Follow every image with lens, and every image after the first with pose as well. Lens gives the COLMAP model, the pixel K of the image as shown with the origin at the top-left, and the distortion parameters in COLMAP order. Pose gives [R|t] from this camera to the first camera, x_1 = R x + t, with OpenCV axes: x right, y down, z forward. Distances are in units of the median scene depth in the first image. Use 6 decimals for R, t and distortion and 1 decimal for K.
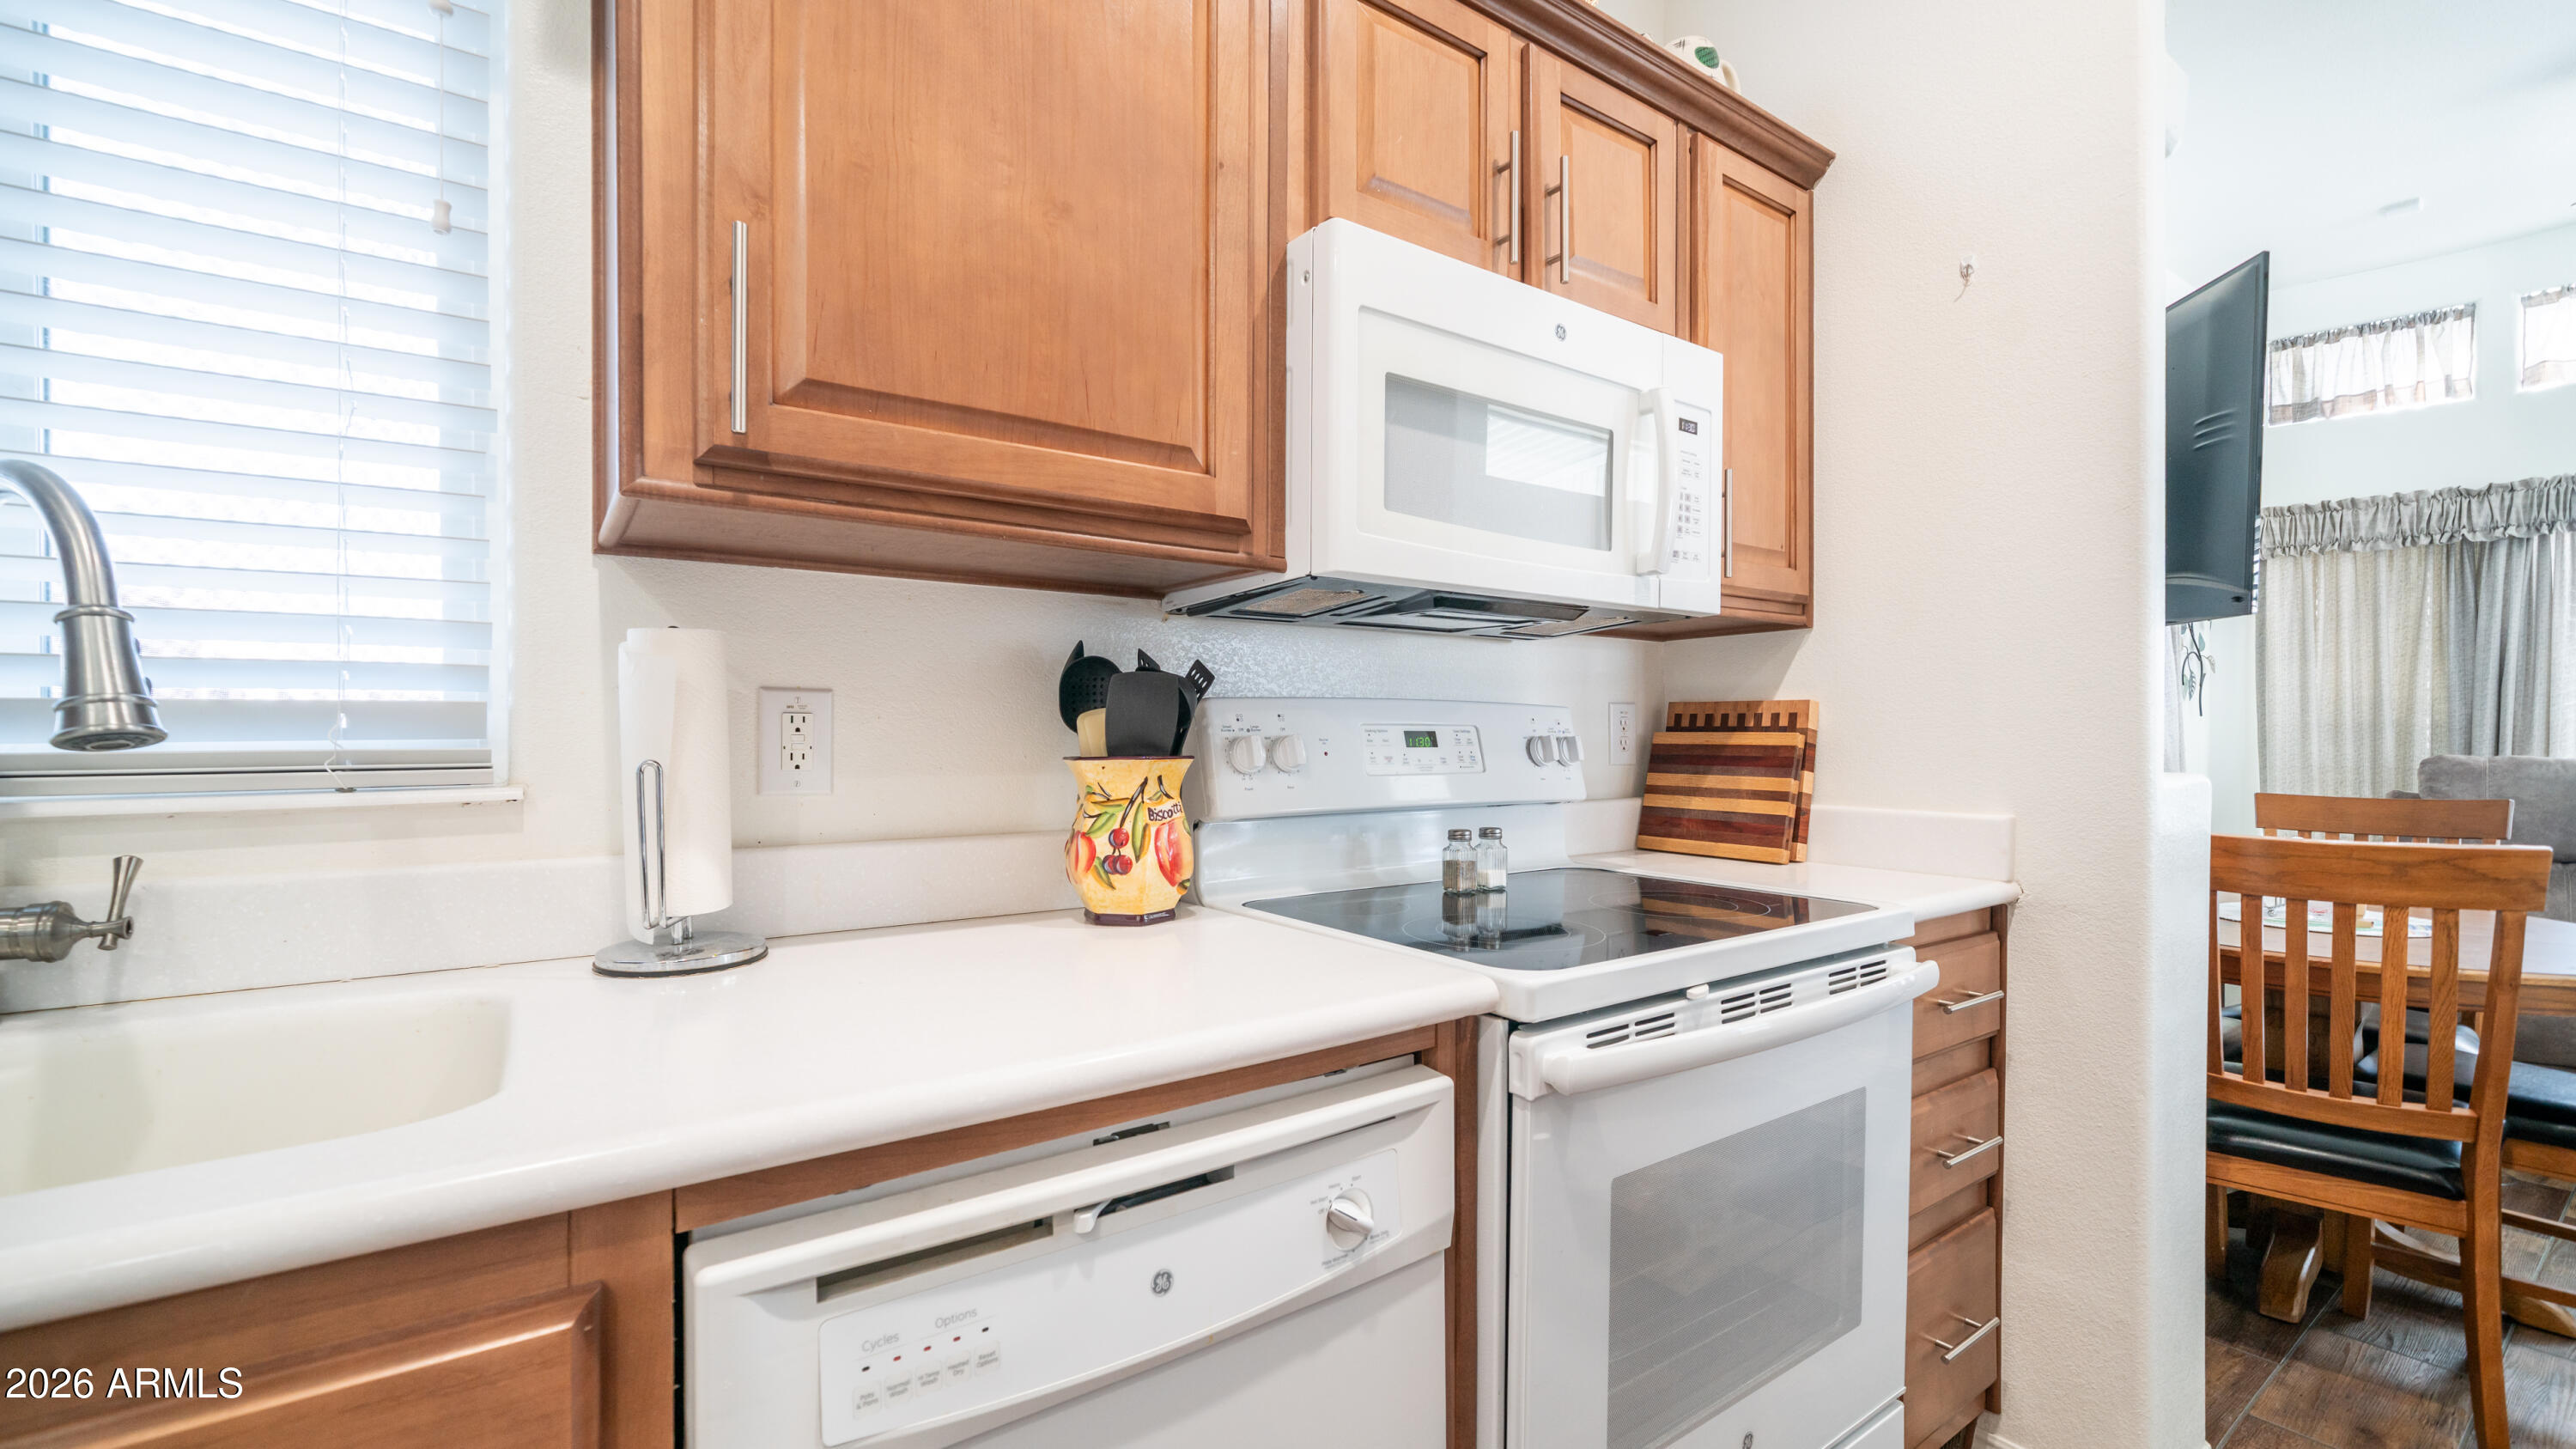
lens RADIAL K [[1073.0, 0, 1306.8], [0, 1073.0, 737.6], [0, 0, 1]] dist [-0.001406, 0.000607]
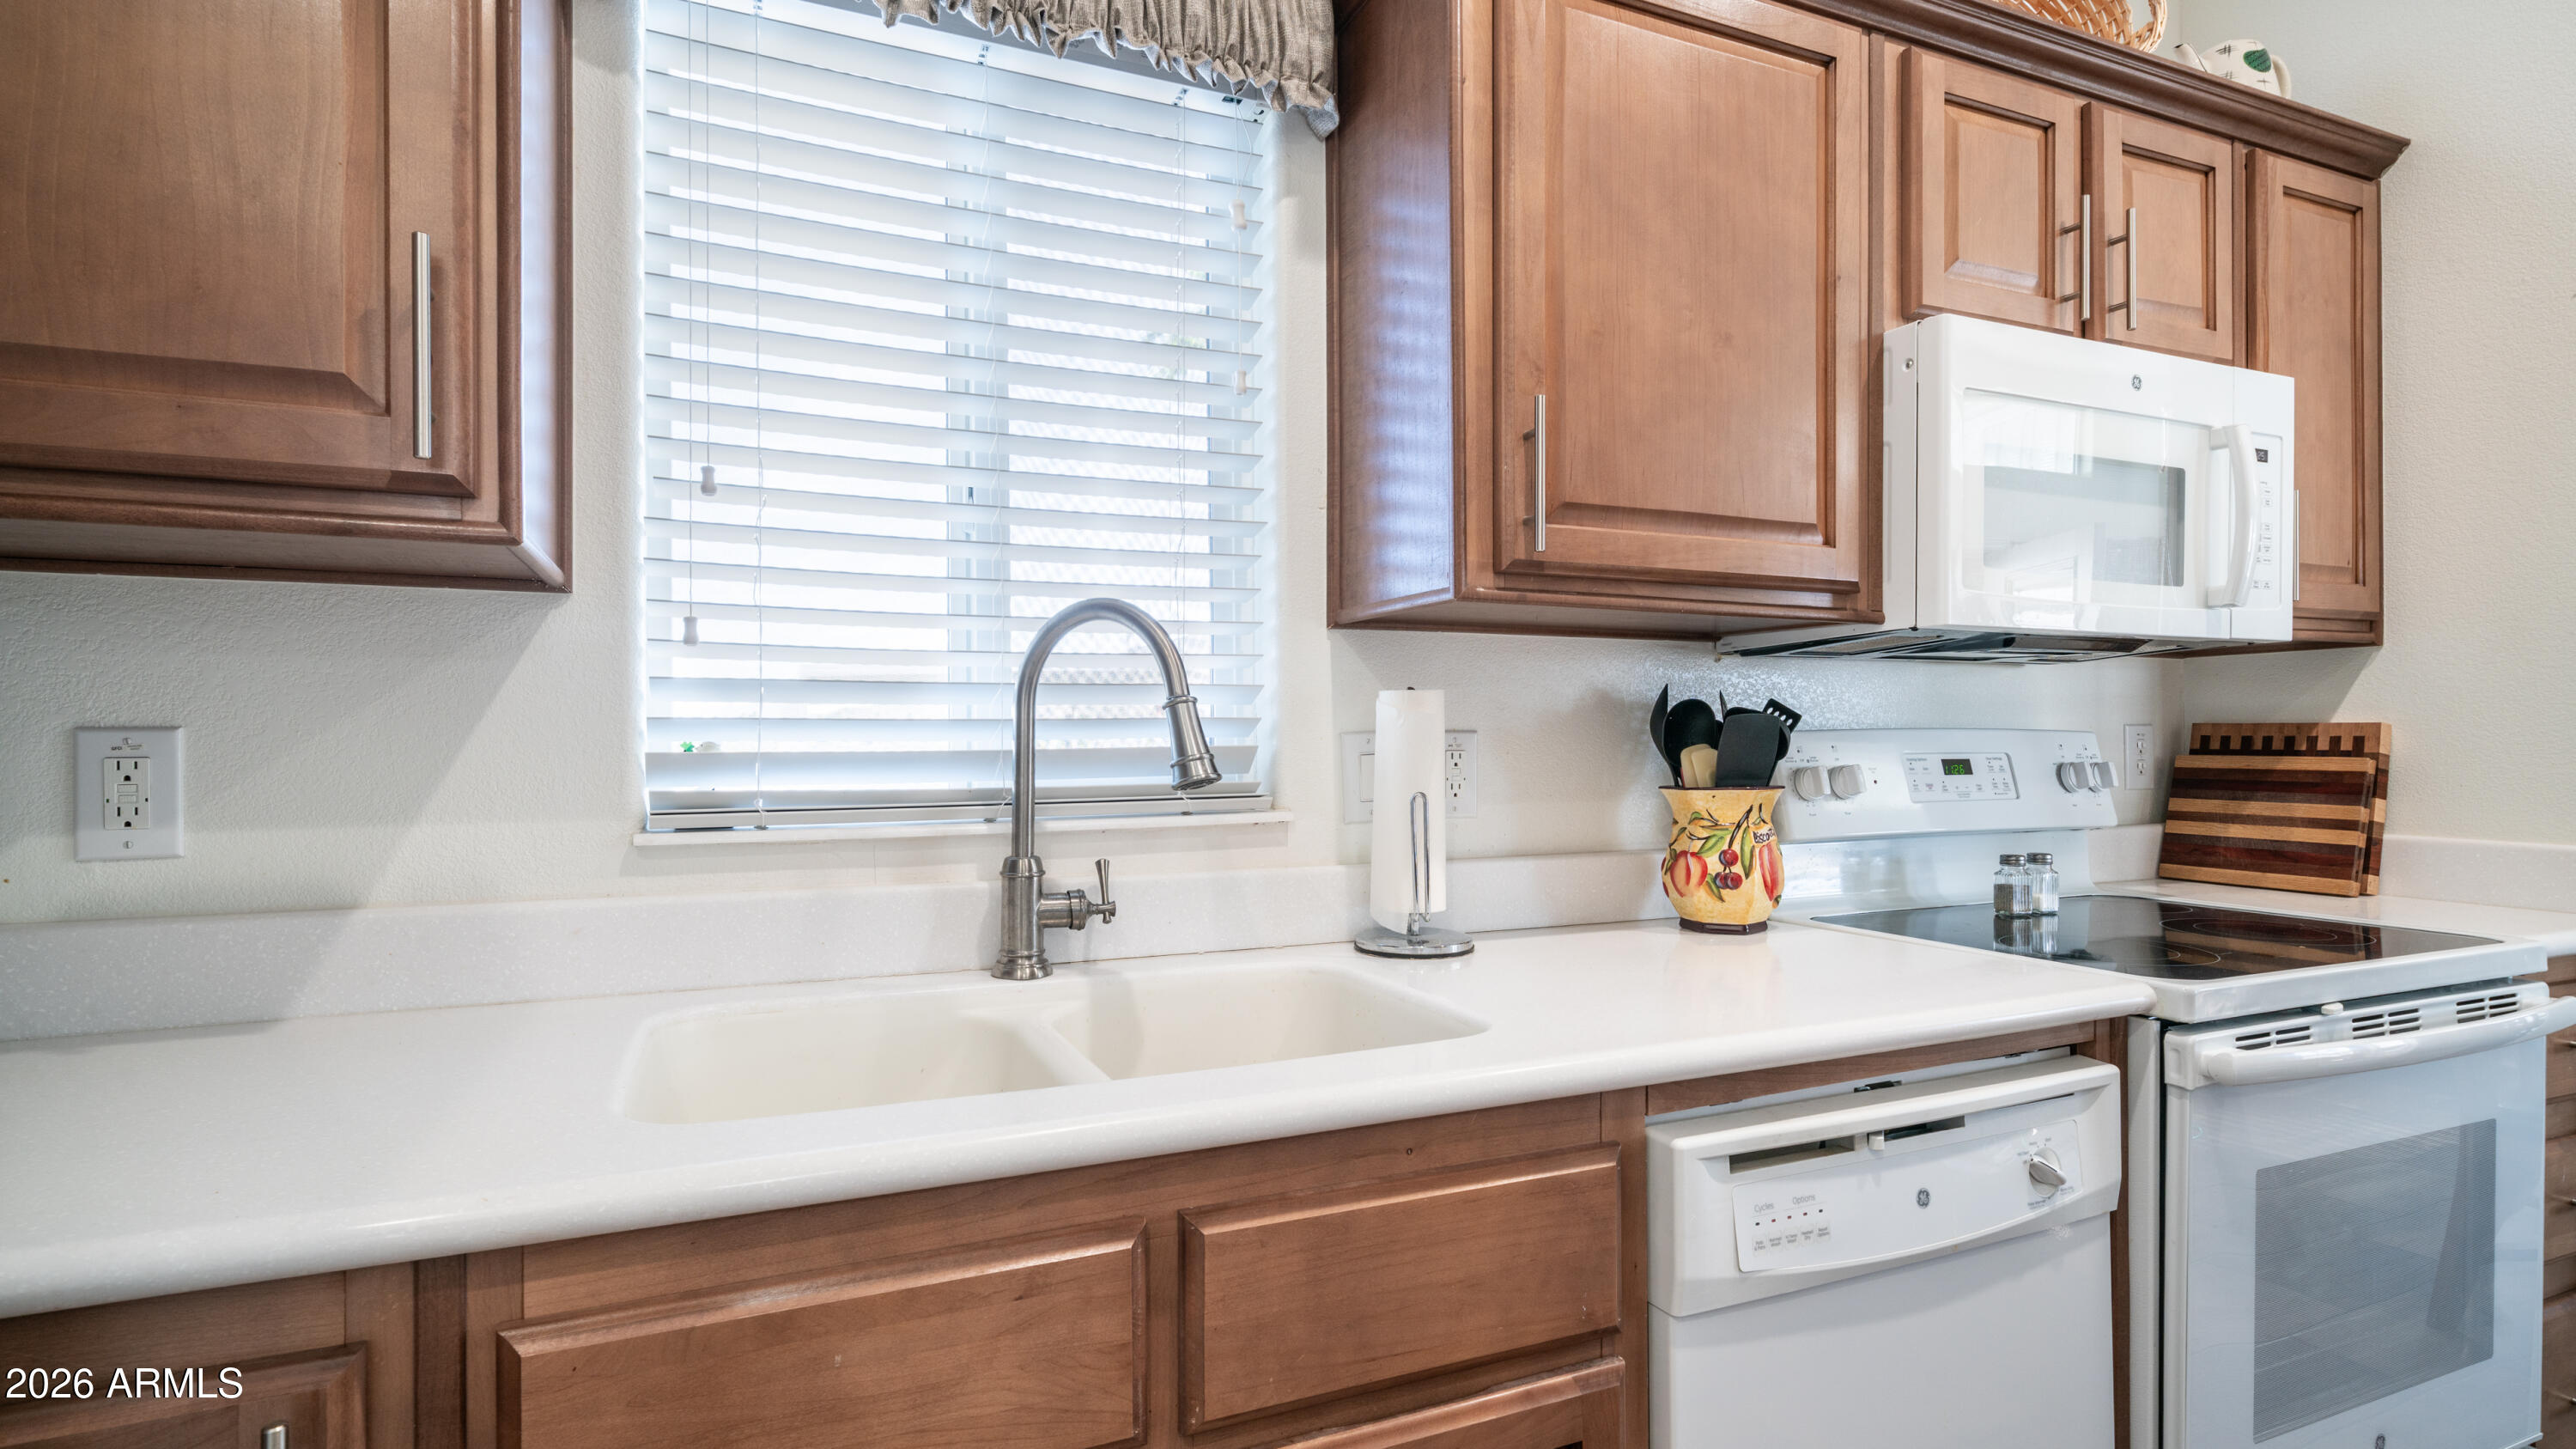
lens RADIAL K [[1240.5, 0, 1266.4], [0, 1240.5, 738.5], [0, 0, 1]] dist [-0.001165, 0.003236]
pose [[0.975786, -0.005205, -0.218668, -0.301315], [0.004417, 0.999982, -0.004094, -0.025699], [0.218685, 0.003029, 0.975791, -0.337635]]
